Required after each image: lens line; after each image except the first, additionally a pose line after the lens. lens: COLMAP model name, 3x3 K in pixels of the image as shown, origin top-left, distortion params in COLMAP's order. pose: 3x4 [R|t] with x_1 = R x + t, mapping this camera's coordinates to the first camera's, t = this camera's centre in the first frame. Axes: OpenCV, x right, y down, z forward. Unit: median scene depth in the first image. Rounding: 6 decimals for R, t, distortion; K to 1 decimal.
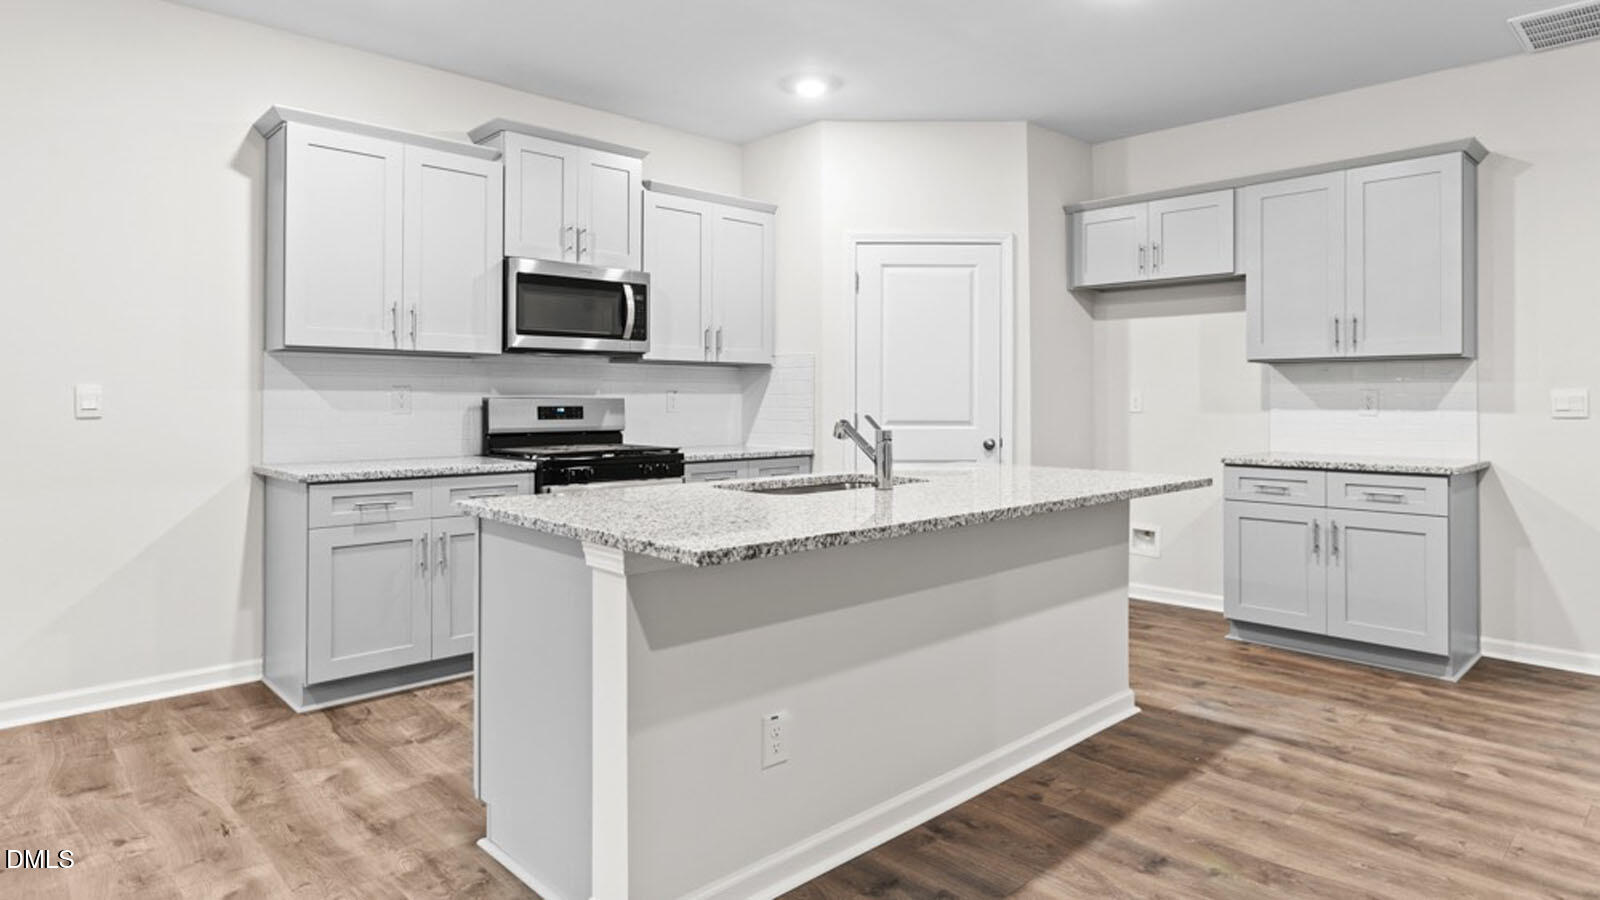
lens RADIAL K [[897.0, 0, 798.1], [0, 897.0, 397.6], [0, 0, 1]] dist [-0.002613, 0.000417]
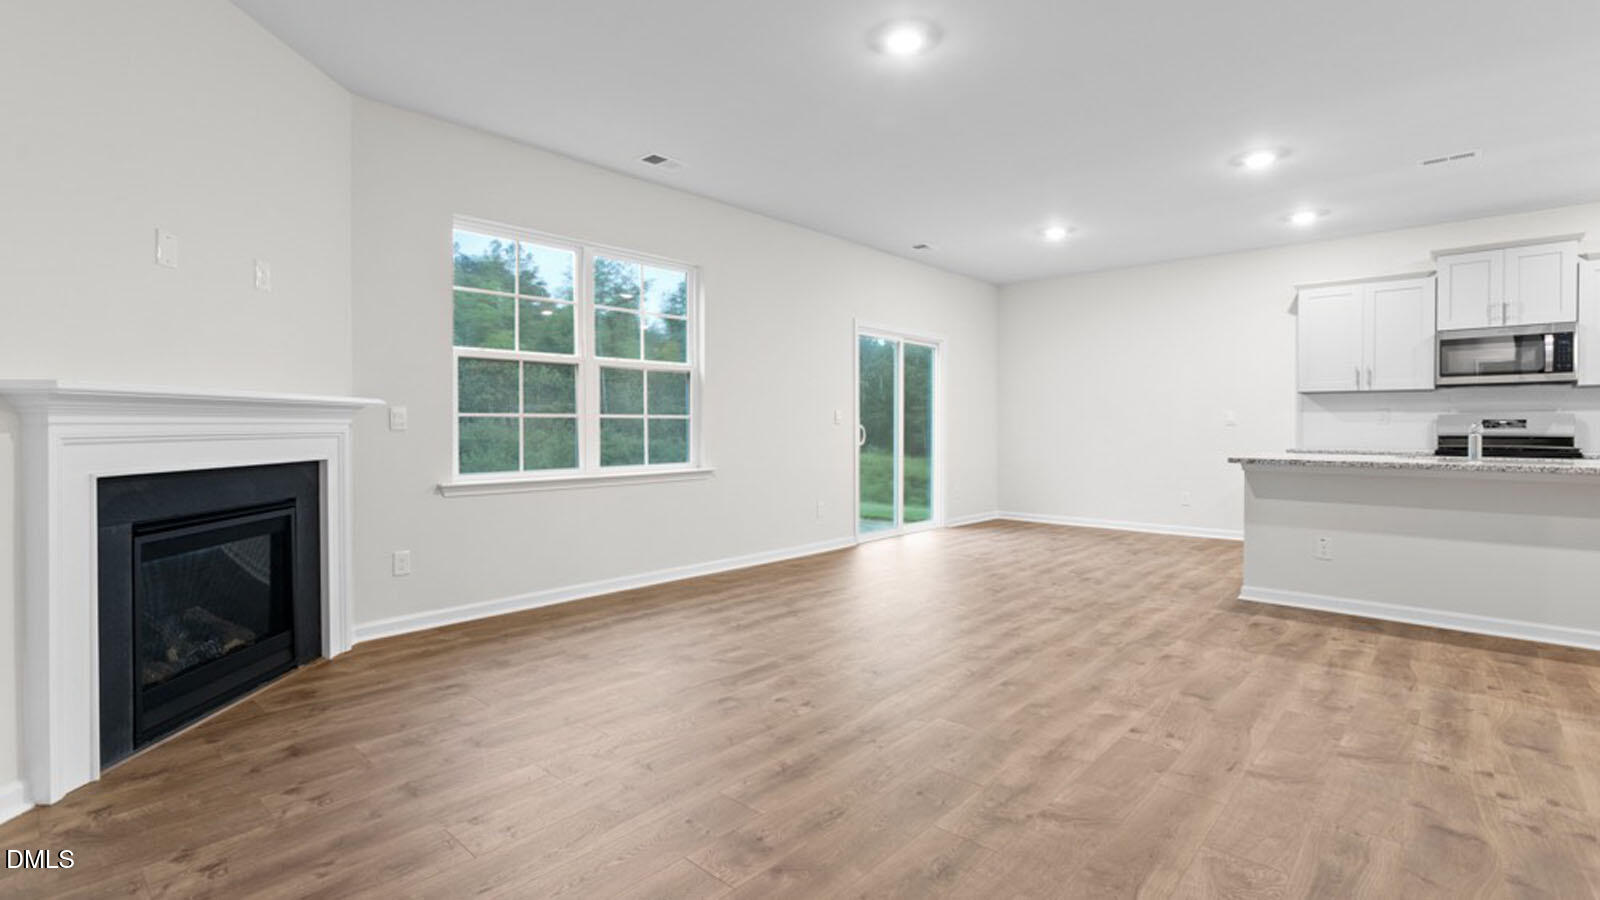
lens RADIAL K [[729.6, 0, 803.0], [0, 729.6, 436.9], [0, 0, 1]] dist [-0.001814, 0.000545]
pose [[0.081528, 0.013170, -0.996584, 1.262080], [0.004395, 0.999898, 0.013573, 0.024526], [0.996661, -0.005487, 0.081462, -0.411679]]
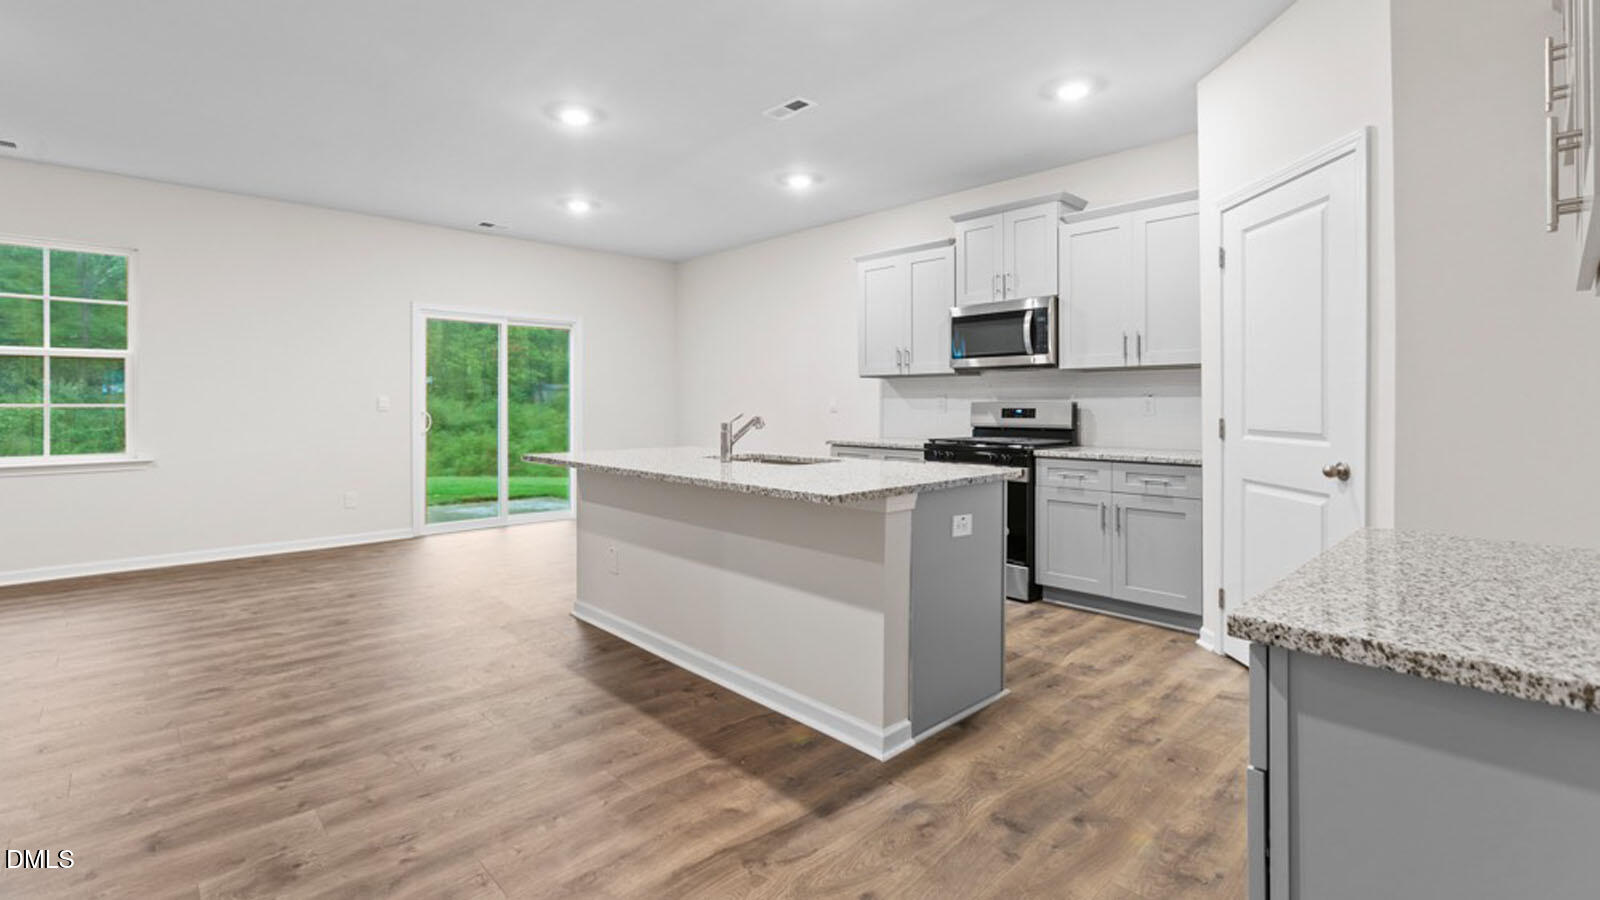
lens RADIAL K [[724.5, 0, 801.8], [0, 724.5, 391.2], [0, 0, 1]] dist [0.000496, 0.000533]
pose [[-0.006625, -0.018629, -0.999805, 1.165744], [0.004012, 0.999818, -0.018656, 0.004340], [0.999970, -0.004135, -0.006549, 0.992593]]
